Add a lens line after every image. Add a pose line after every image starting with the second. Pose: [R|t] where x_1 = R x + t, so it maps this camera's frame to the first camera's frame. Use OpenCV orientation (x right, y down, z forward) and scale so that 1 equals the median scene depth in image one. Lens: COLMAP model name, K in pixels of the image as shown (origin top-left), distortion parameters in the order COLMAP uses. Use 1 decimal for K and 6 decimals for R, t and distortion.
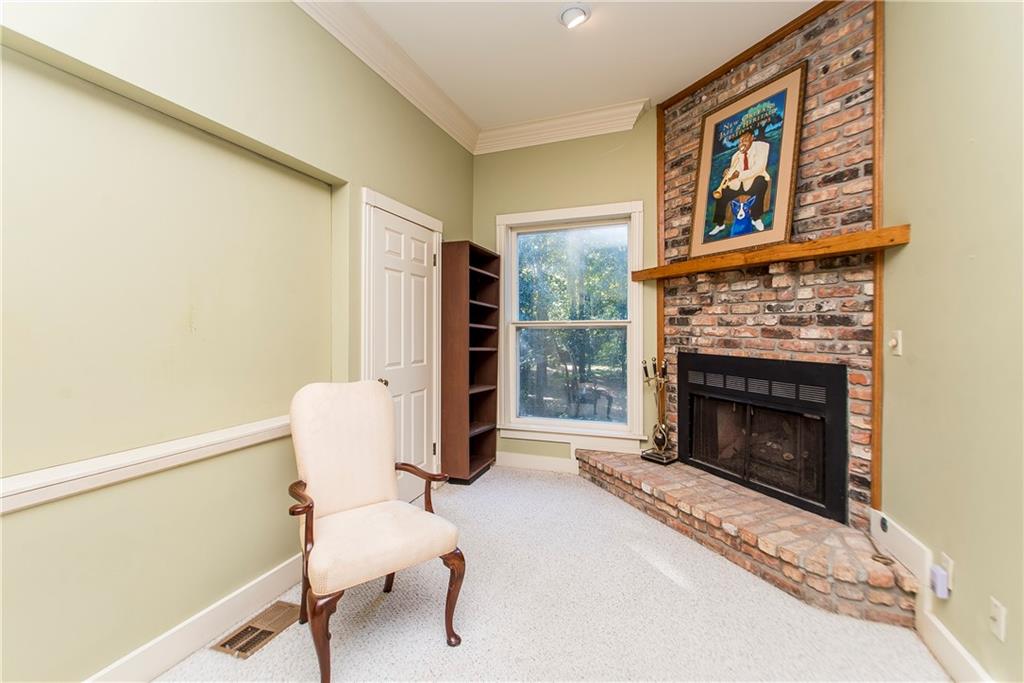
lens RADIAL K [[445.9, 0, 500.0], [0, 445.9, 336.9], [0, 0, 1]] dist [0.030024, -0.015849]
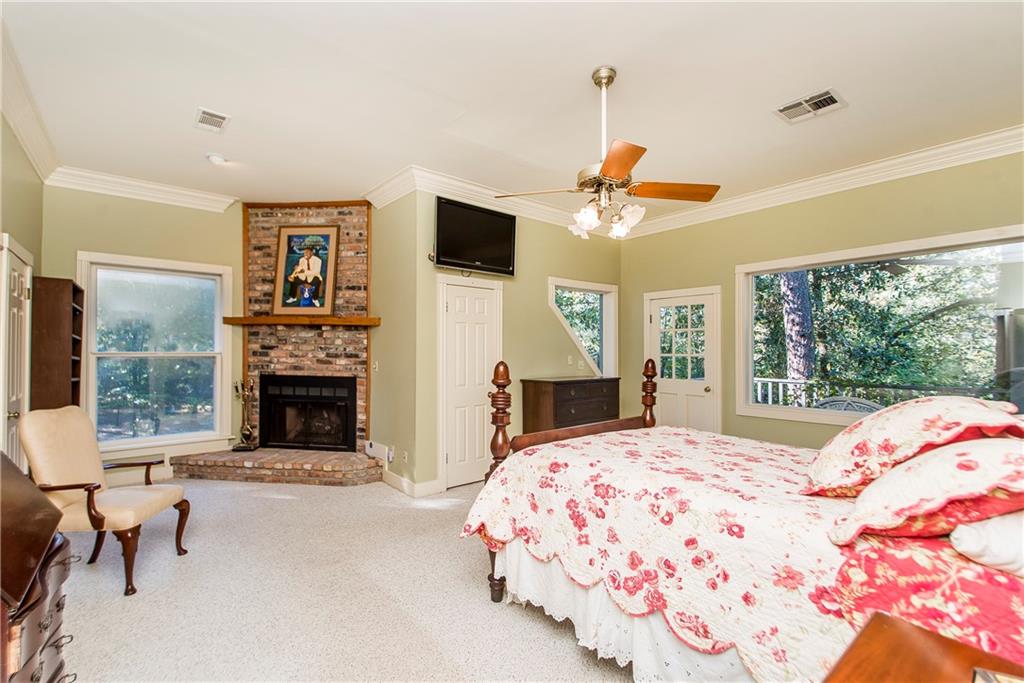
lens RADIAL K [[445.9, 0, 500.0], [0, 445.9, 336.9], [0, 0, 1]] dist [0.030024, -0.015849]
pose [[0.500656, 0.029825, 0.865133, -0.605540], [0.005909, 0.999265, -0.037869, -0.035282], [-0.865626, 0.024071, 0.500112, -0.540271]]
